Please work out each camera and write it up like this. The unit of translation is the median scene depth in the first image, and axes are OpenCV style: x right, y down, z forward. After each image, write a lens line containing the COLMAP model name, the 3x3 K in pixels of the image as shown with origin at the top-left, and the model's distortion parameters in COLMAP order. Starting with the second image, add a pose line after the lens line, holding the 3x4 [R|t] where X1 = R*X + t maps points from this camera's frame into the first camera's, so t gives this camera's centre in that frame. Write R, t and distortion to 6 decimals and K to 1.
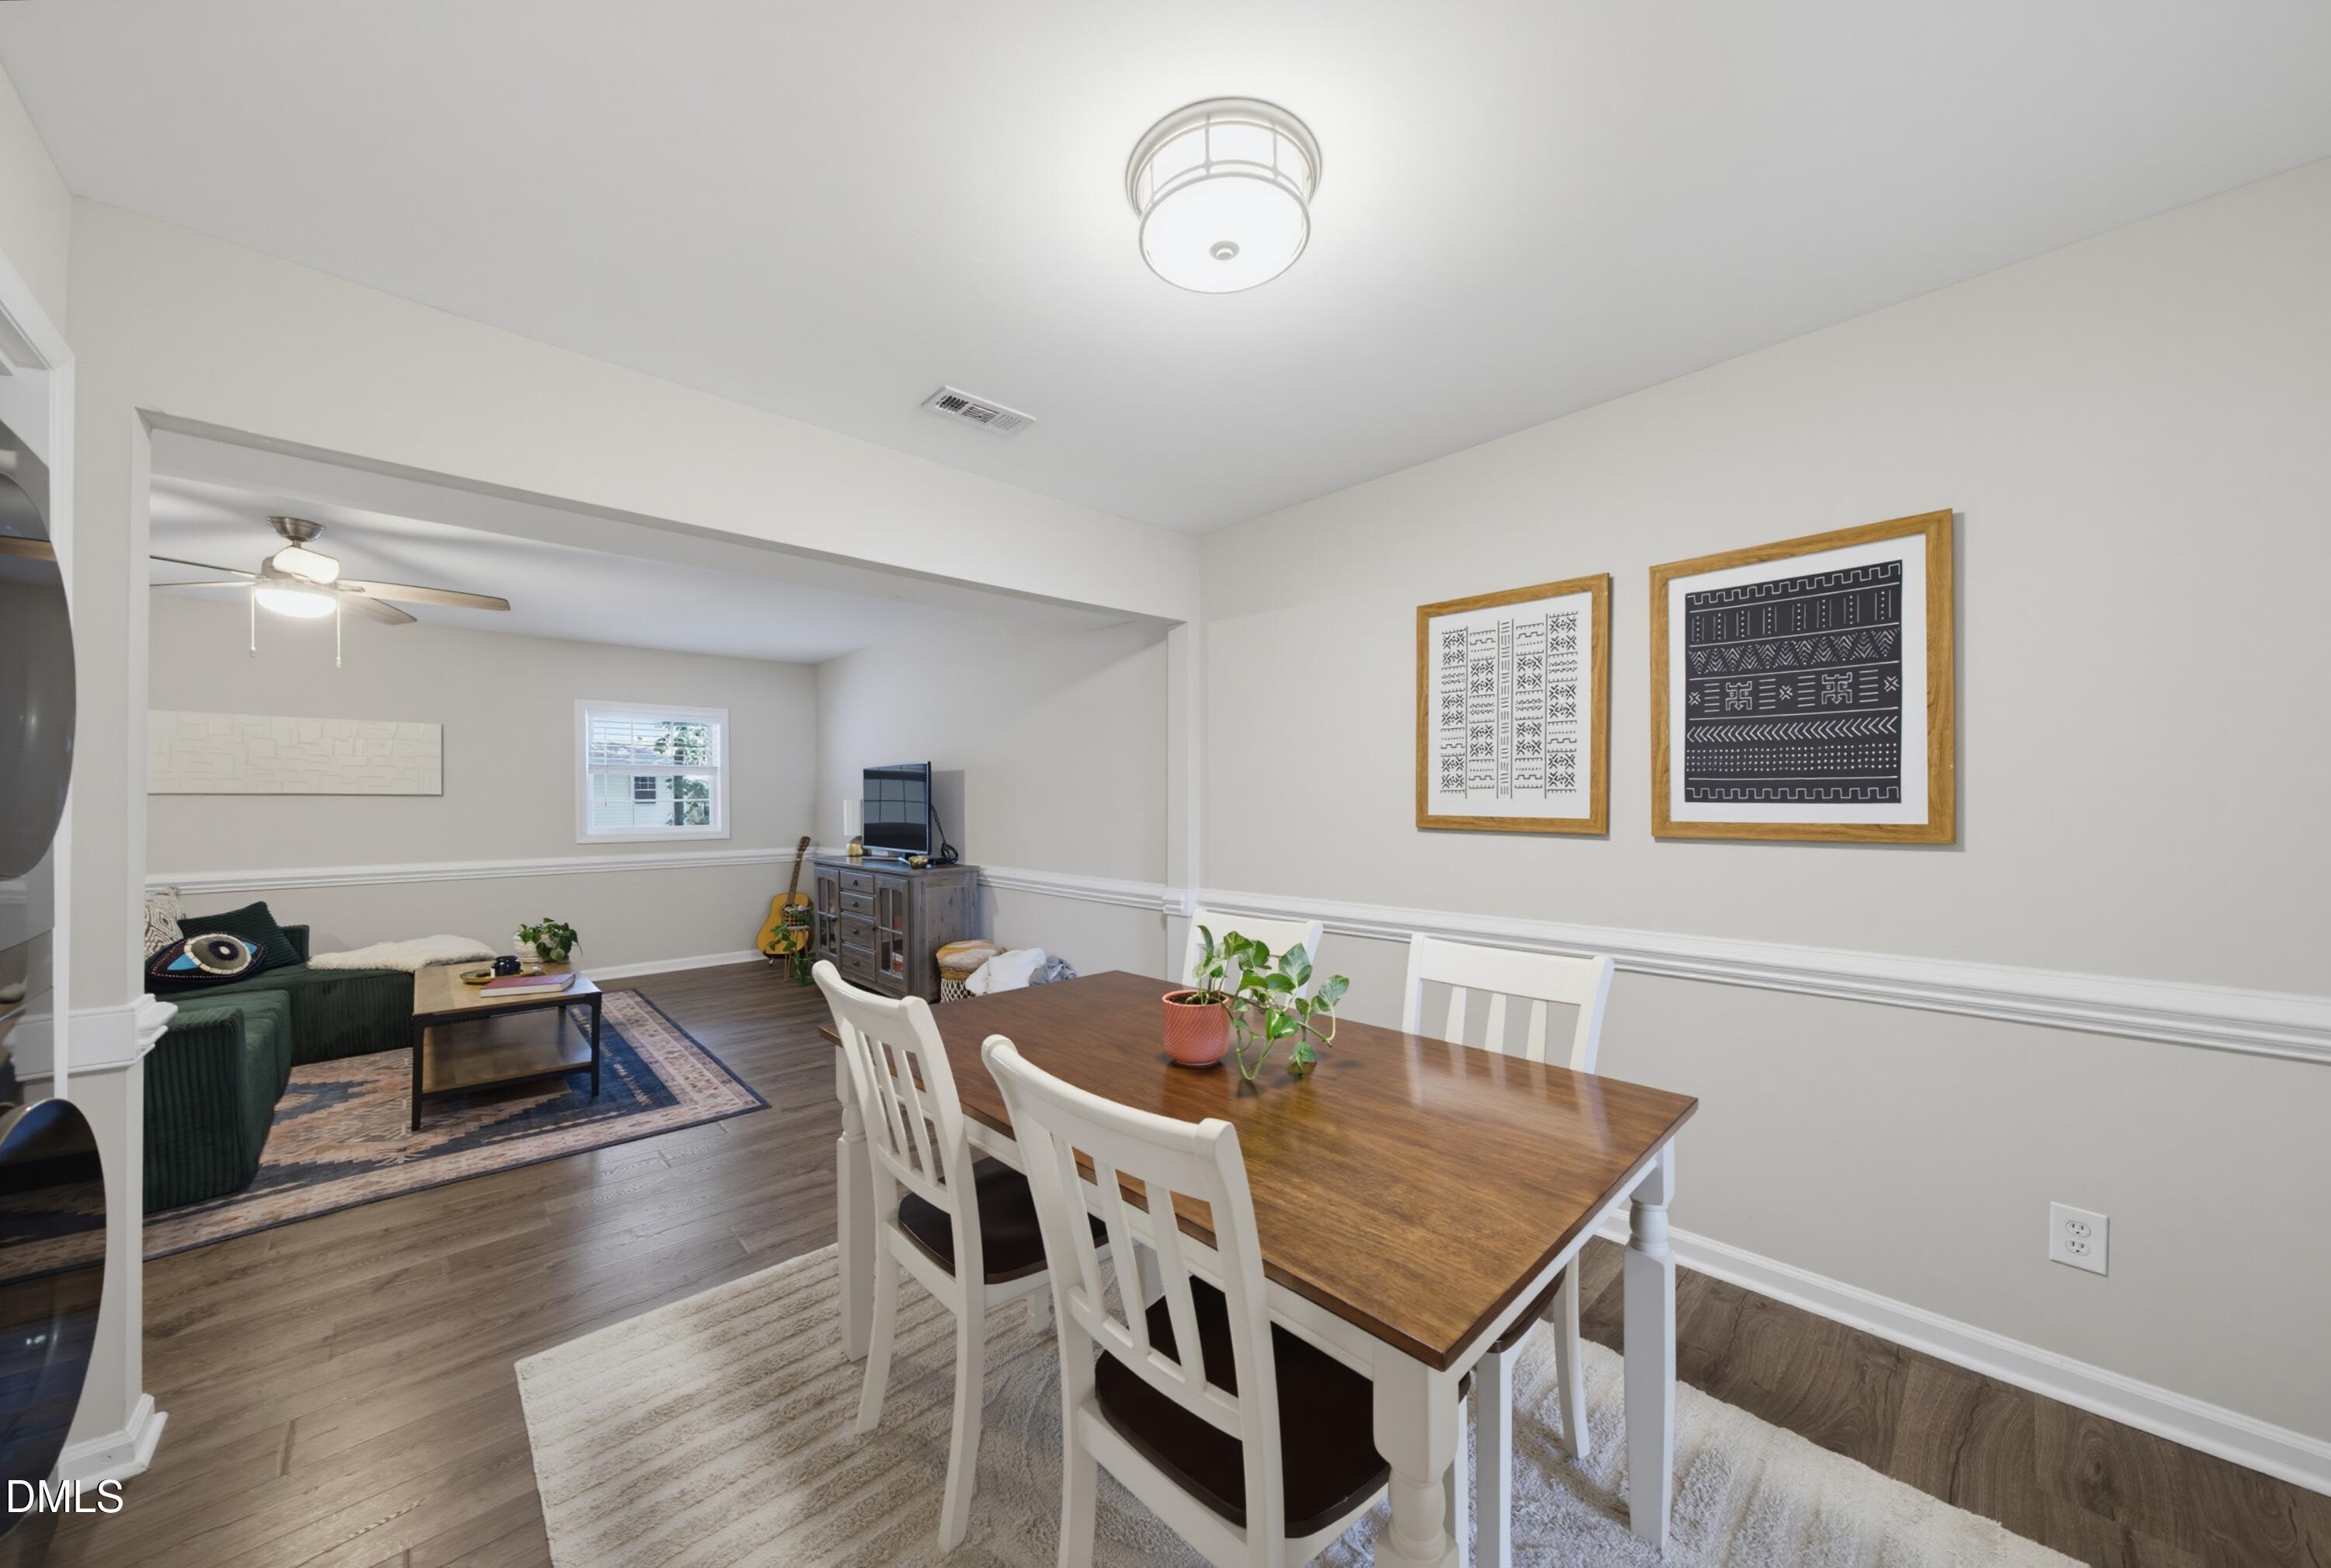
lens RADIAL K [[805.0, 0, 1161.5], [0, 805.0, 788.8], [0, 0, 1]] dist [-0.011540, 0.004462]
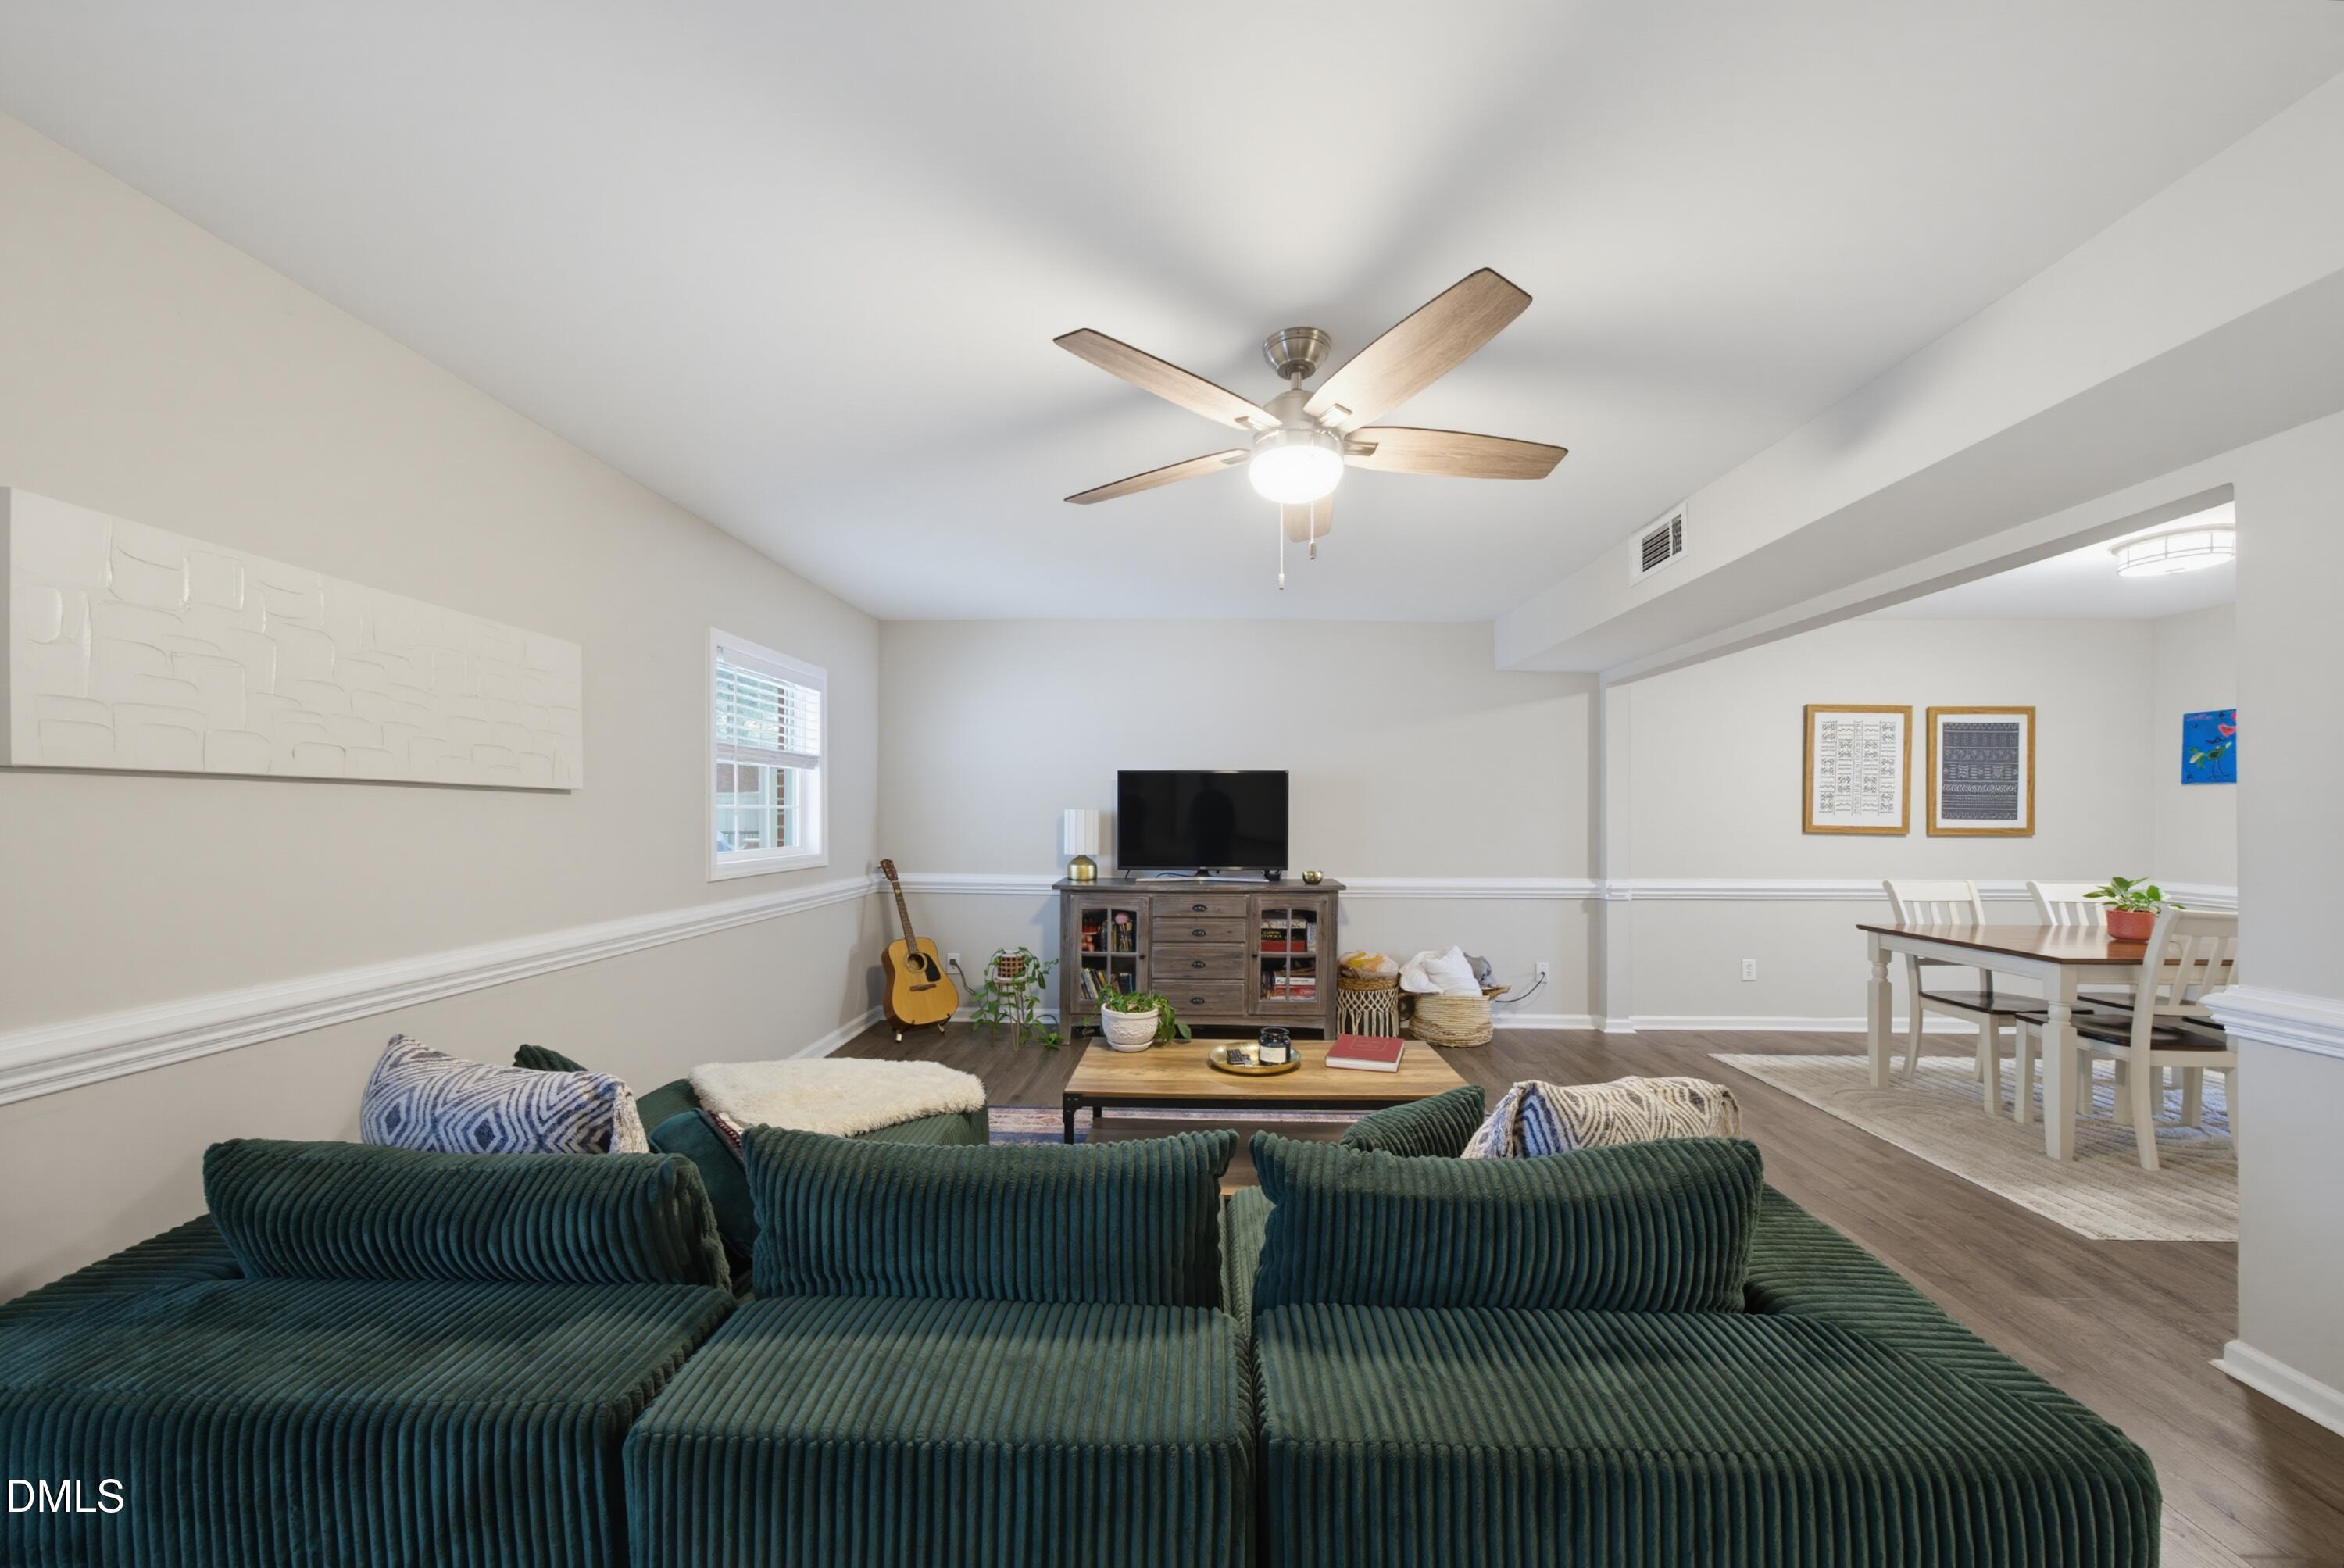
lens RADIAL K [[805.0, 0, 1192.7], [0, 805.0, 798.8], [0, 0, 1]] dist [0.000470, 0.000028]
pose [[0.701292, 0.019932, 0.712595, -2.270005], [-0.018439, 0.999782, -0.009818, 0.021366], [-0.712636, -0.006254, 0.701507, 0.901178]]
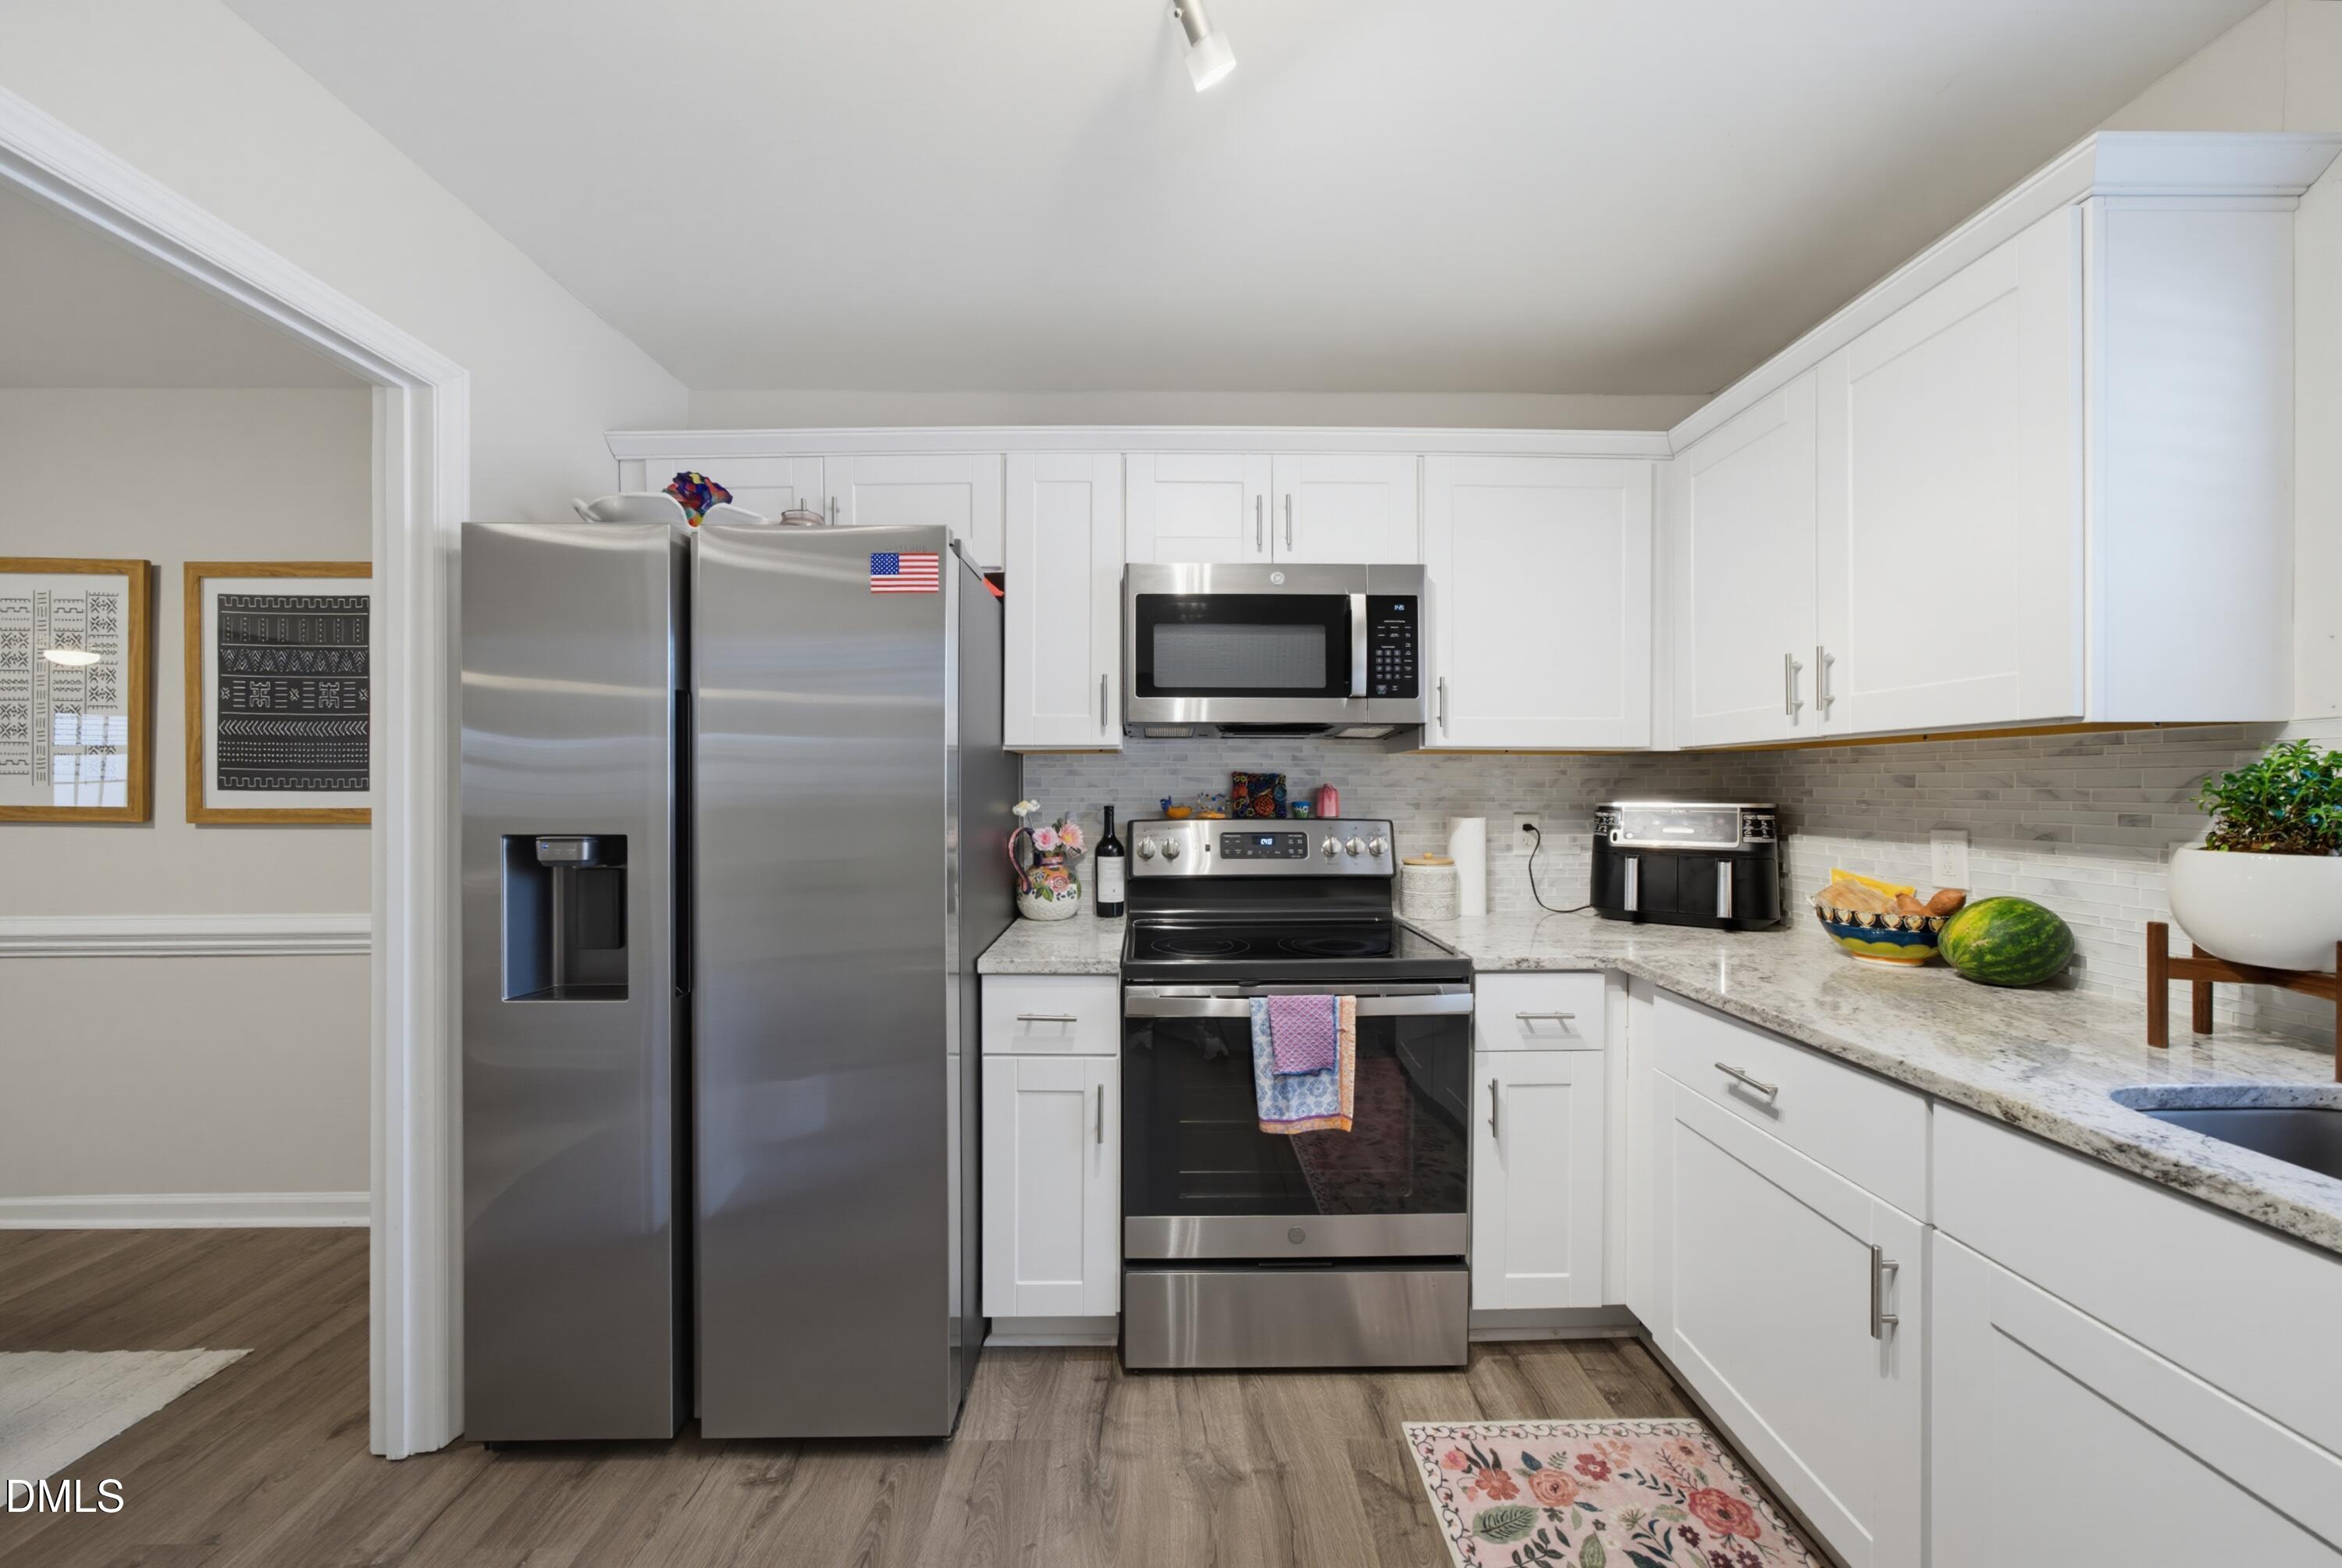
lens RADIAL K [[808.7, 0, 1166.9], [0, 808.7, 788.8], [0, 0, 1]] dist [-0.011540, 0.004462]
pose [[0.677153, 0.002083, 0.735839, 0.710762], [-0.013294, 0.999867, 0.009403, -0.011581], [-0.735722, -0.016150, 0.677091, -0.639342]]
